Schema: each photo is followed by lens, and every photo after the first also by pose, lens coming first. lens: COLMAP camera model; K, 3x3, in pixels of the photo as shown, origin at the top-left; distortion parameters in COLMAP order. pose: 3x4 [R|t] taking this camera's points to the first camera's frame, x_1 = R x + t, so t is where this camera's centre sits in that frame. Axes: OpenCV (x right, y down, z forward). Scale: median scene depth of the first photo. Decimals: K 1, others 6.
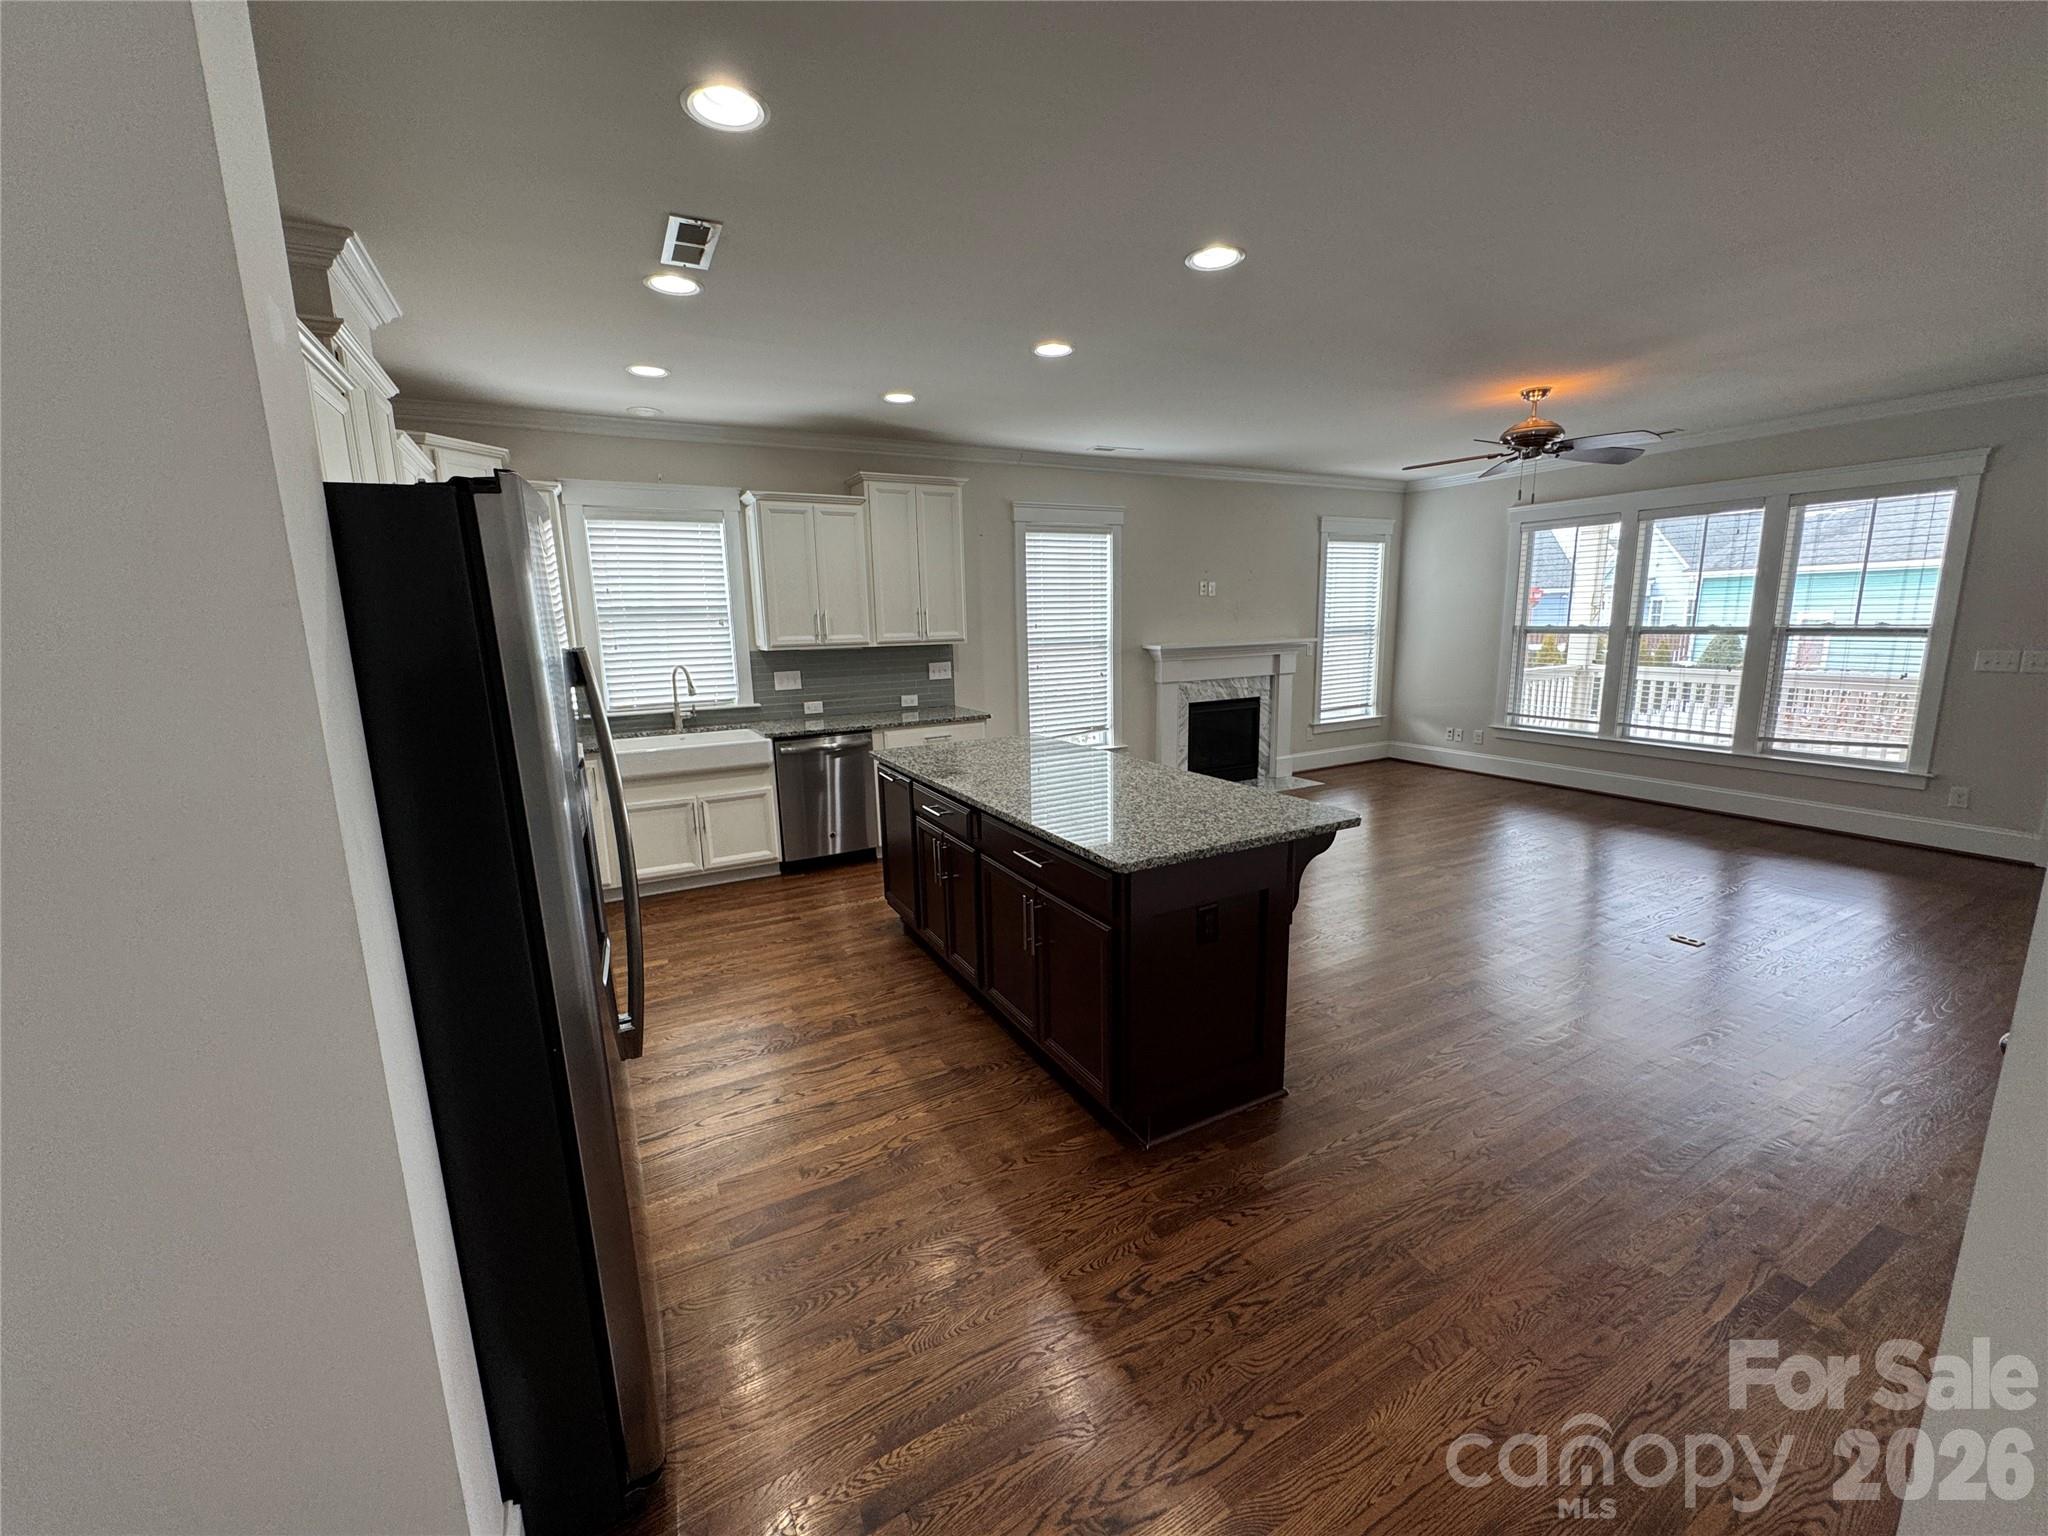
lens RADIAL K [[815.5, 0, 1024.0], [0, 815.5, 768.0], [0, 0, 1]] dist [-0.001135, 0.000086]
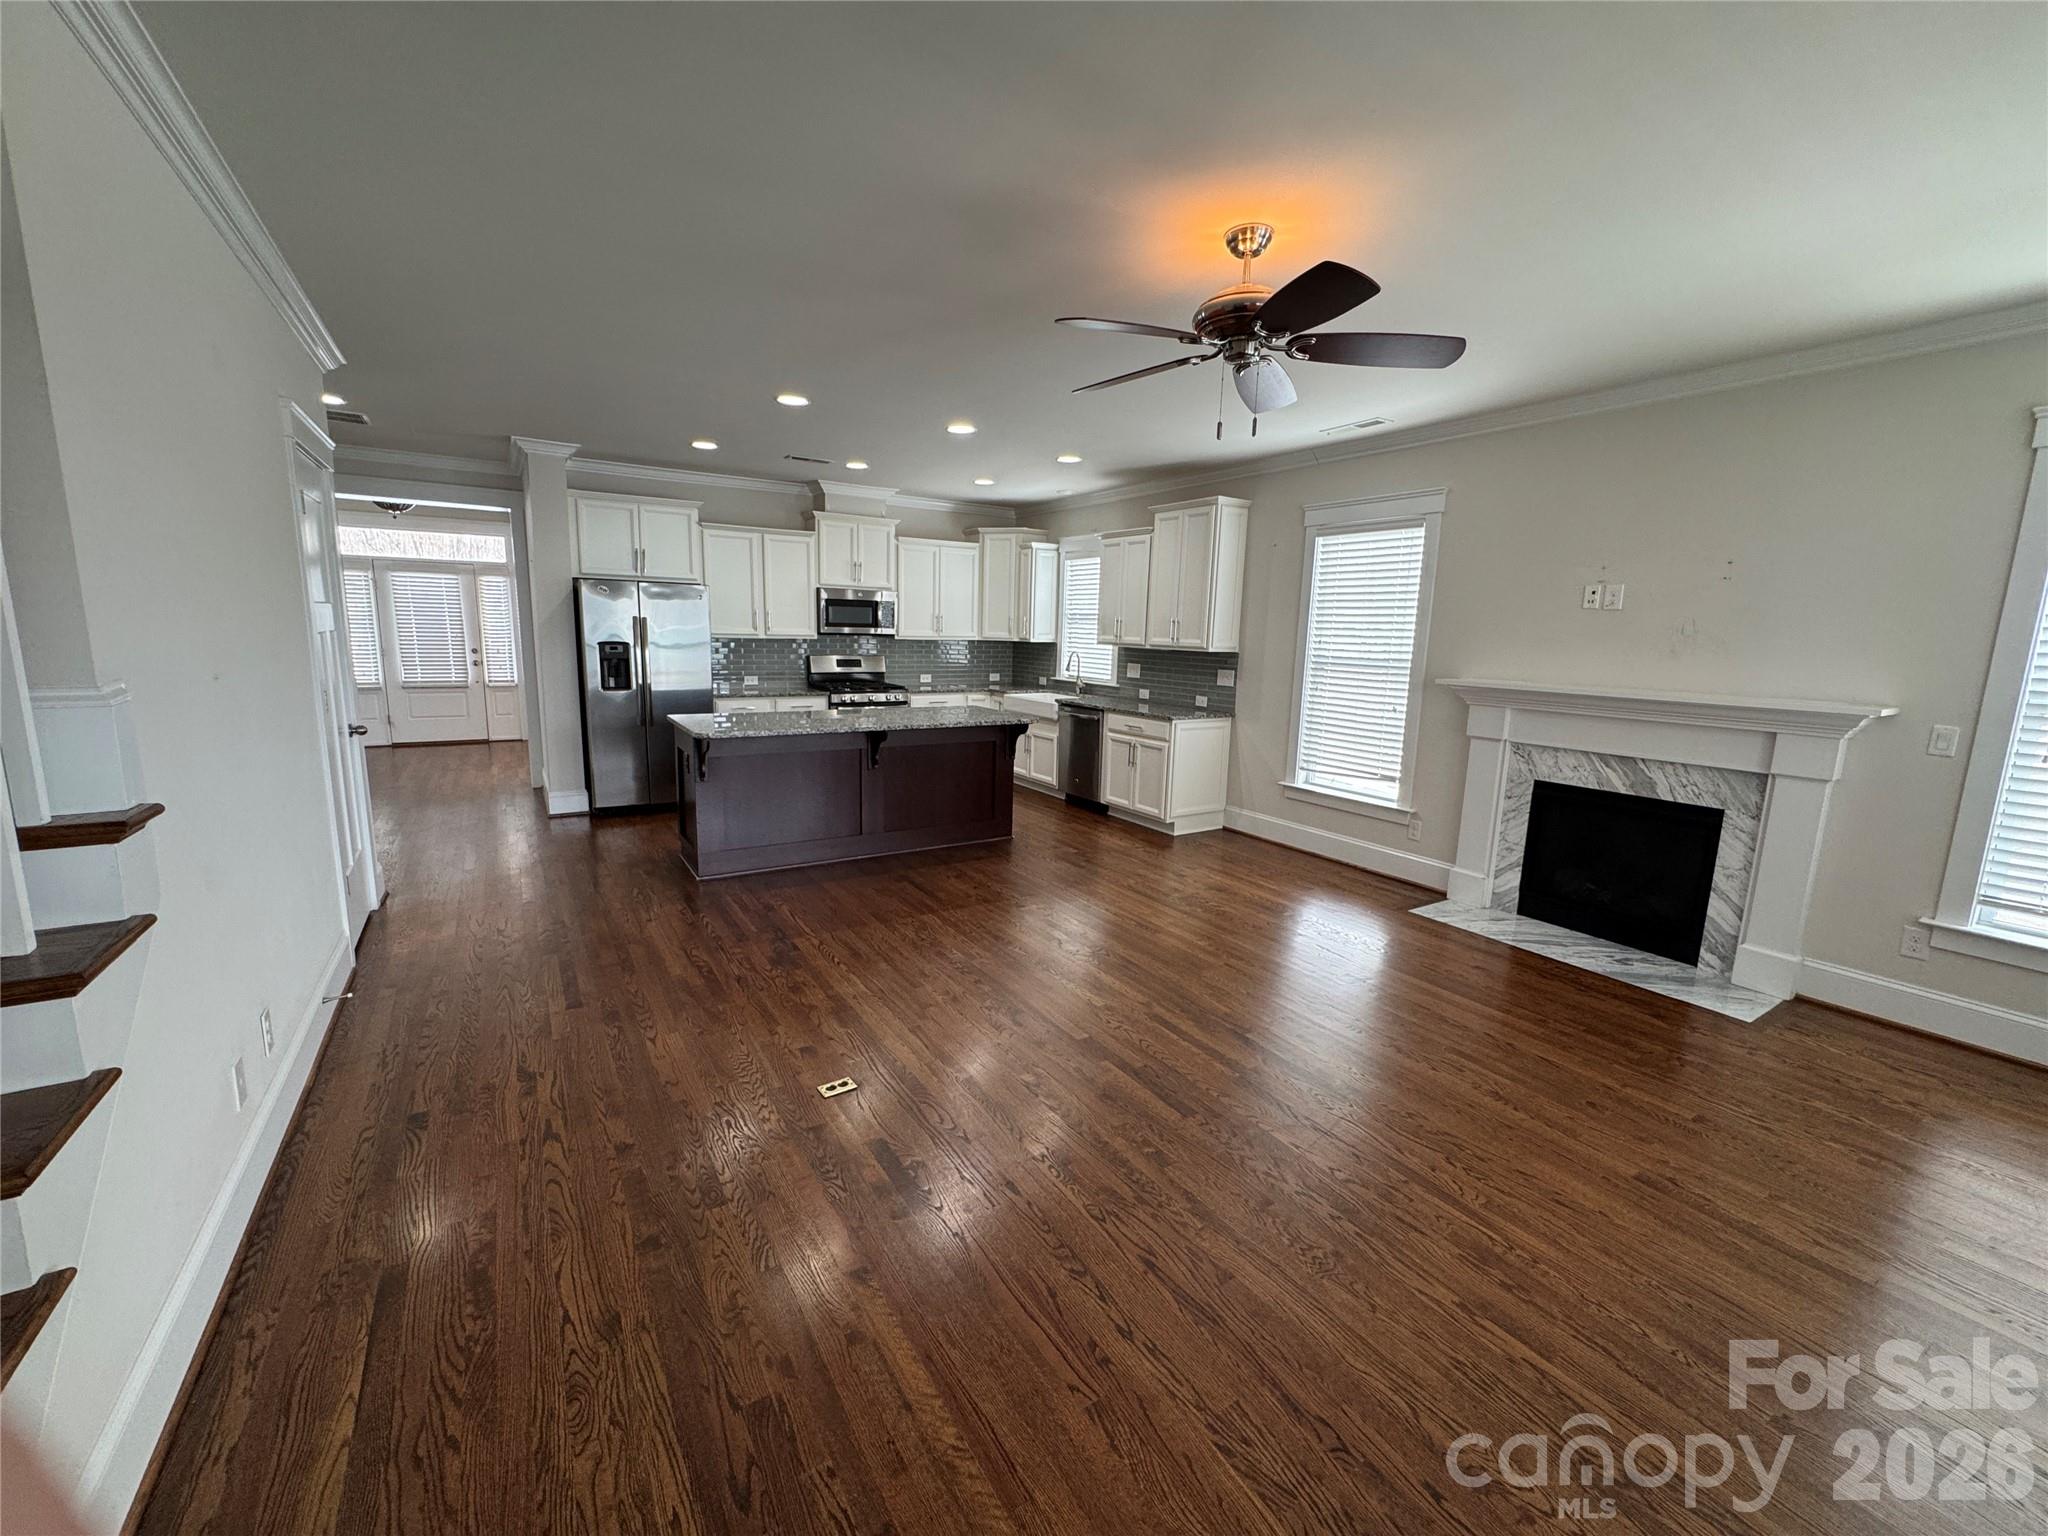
lens RADIAL K [[815.5, 0, 1024.0], [0, 815.5, 768.0], [0, 0, 1]] dist [-0.001135, 0.000086]
pose [[0.071709, 0.195124, -0.978154, 0.935740], [-0.211582, 0.961336, 0.176258, -0.138192], [0.974726, 0.194320, 0.110221, 0.653070]]
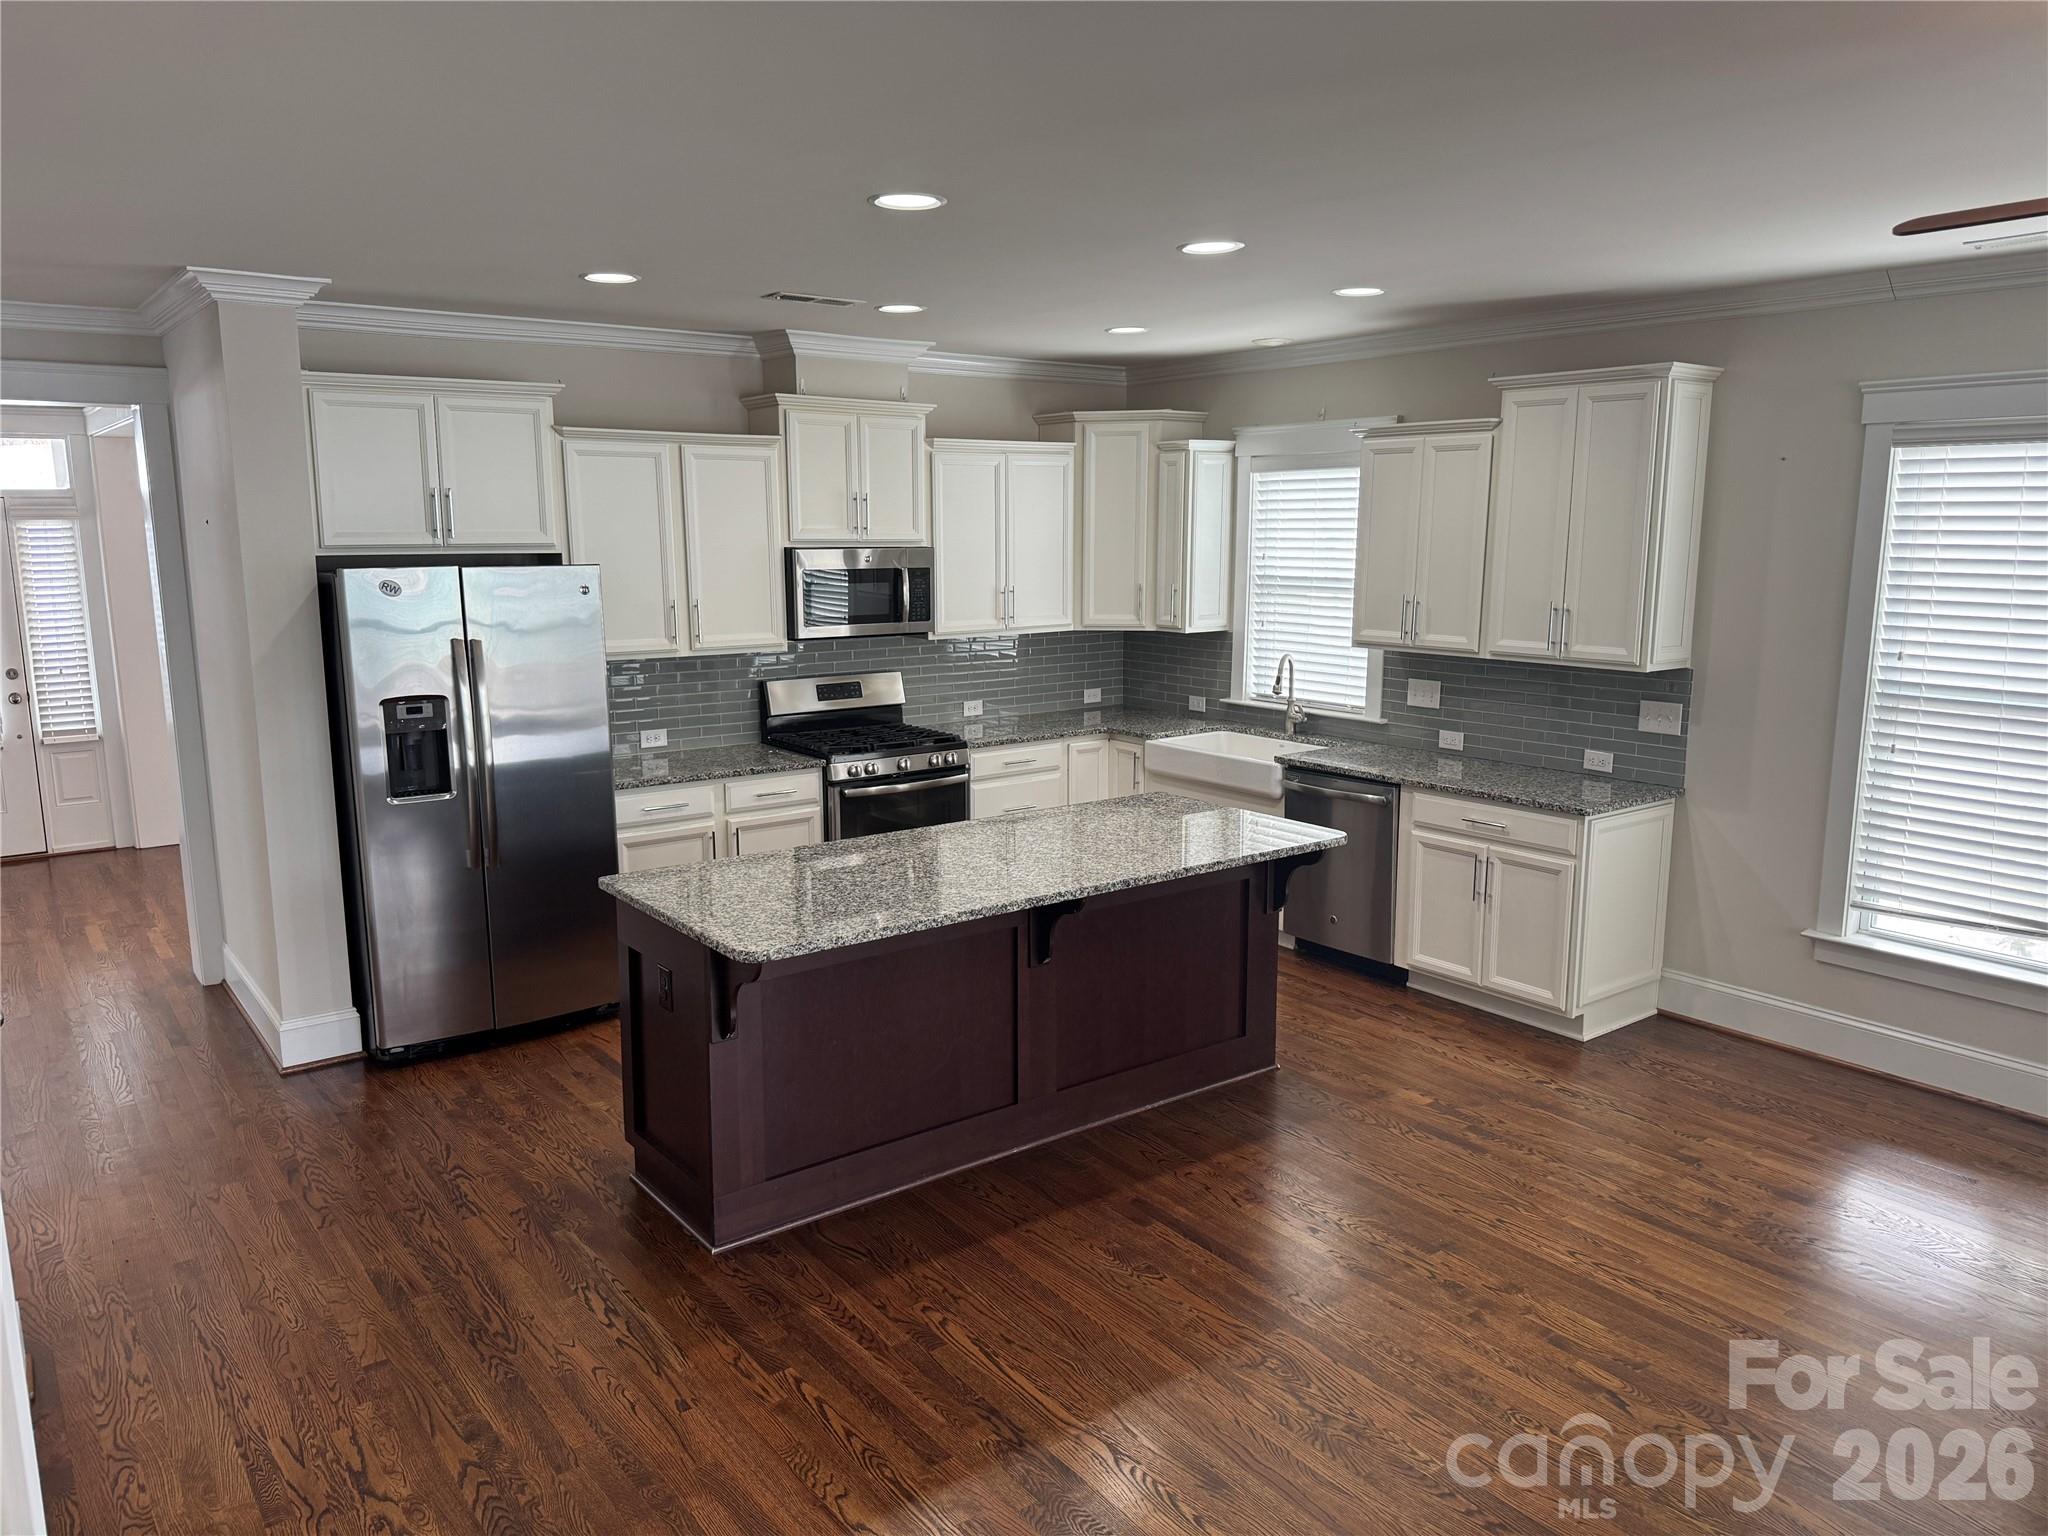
lens RADIAL K [[1434.5, 0, 1024.0], [0, 1434.5, 768.0], [0, 0, 1]] dist [0.100592, -0.153322]
pose [[0.151487, 0.189328, -0.970158, 0.759100], [-0.184401, 0.969668, 0.160439, -0.163221], [0.971107, 0.154593, 0.181805, 0.433244]]
